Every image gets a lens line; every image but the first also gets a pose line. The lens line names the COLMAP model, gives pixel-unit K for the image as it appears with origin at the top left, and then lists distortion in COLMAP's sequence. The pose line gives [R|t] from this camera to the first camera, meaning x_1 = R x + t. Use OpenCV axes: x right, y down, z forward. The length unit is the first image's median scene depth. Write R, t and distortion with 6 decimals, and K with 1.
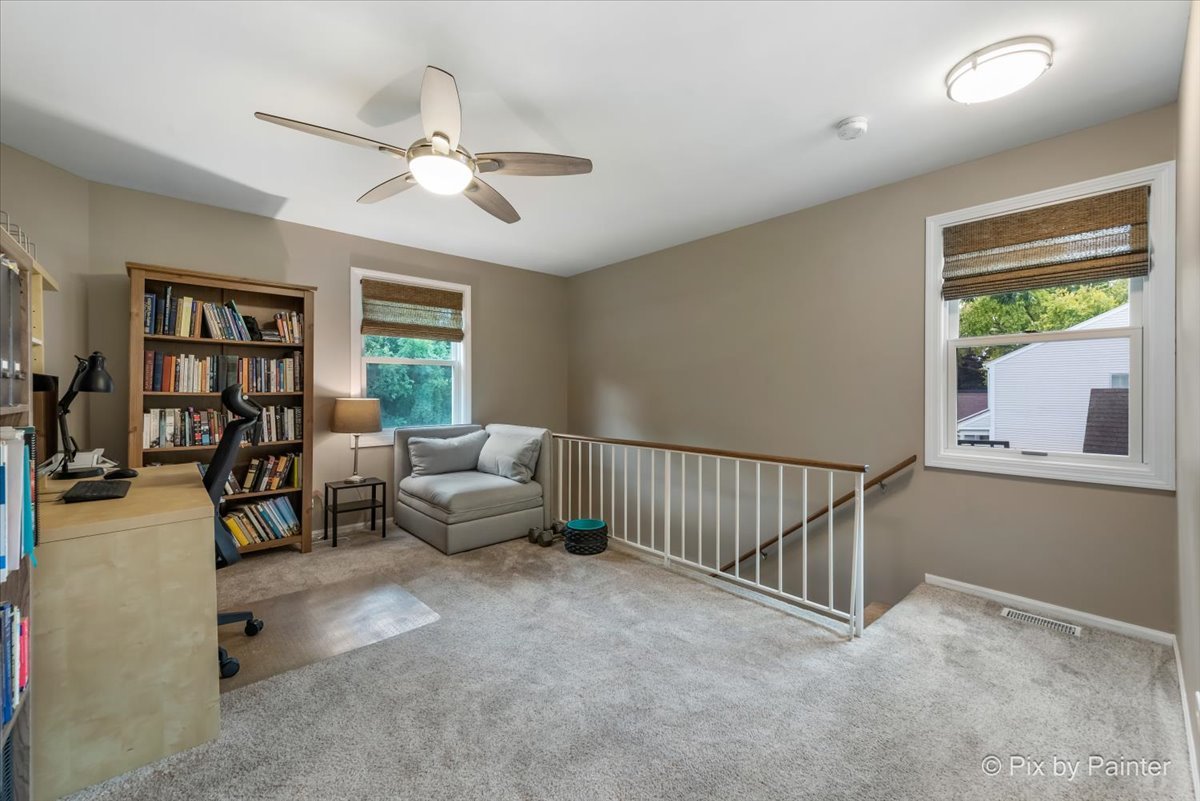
lens RADIAL K [[477.4, 0, 608.9], [0, 477.4, 392.1], [0, 0, 1]] dist [0.010934, 0.000831]
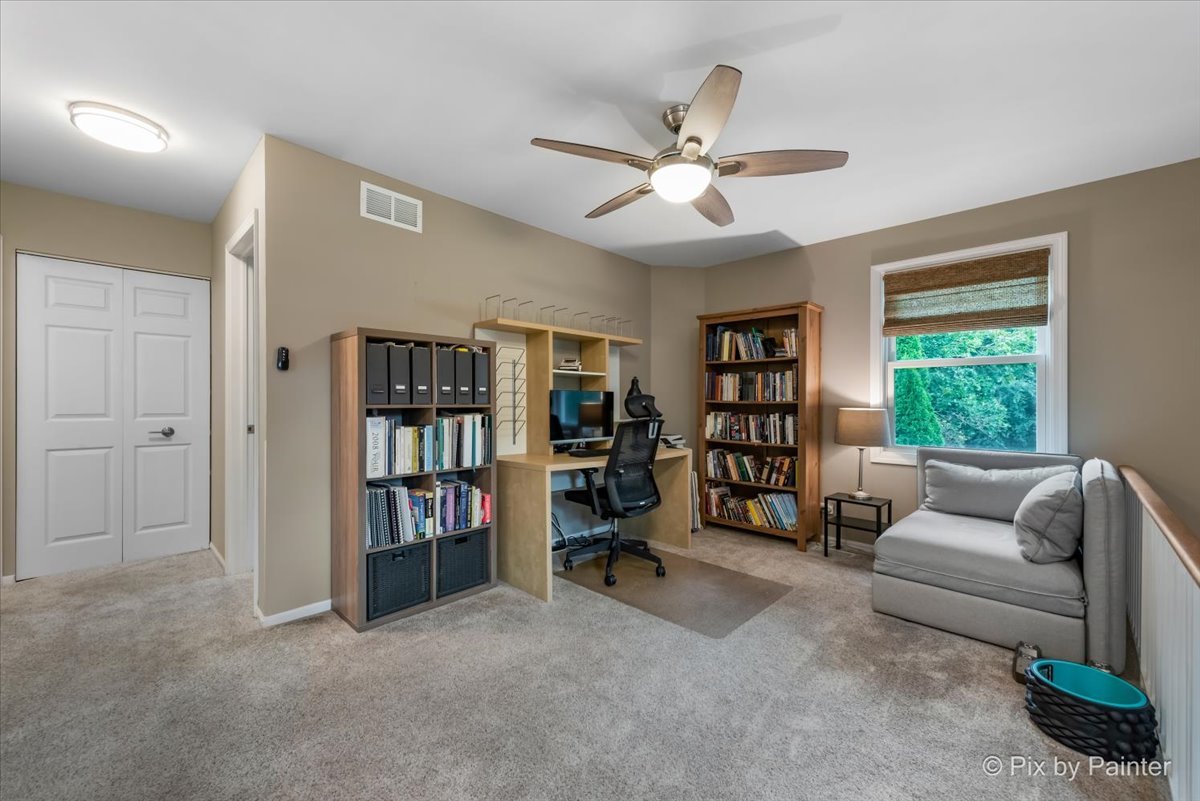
lens RADIAL K [[477.4, 0, 609.3], [0, 477.4, 400.7], [0, 0, 1]] dist [0.010934, 0.000831]
pose [[0.062805, 0.002490, -0.998023, 0.418450], [-0.006066, 0.999979, 0.002113, -0.000544], [0.998007, 0.005922, 0.062819, 0.519776]]
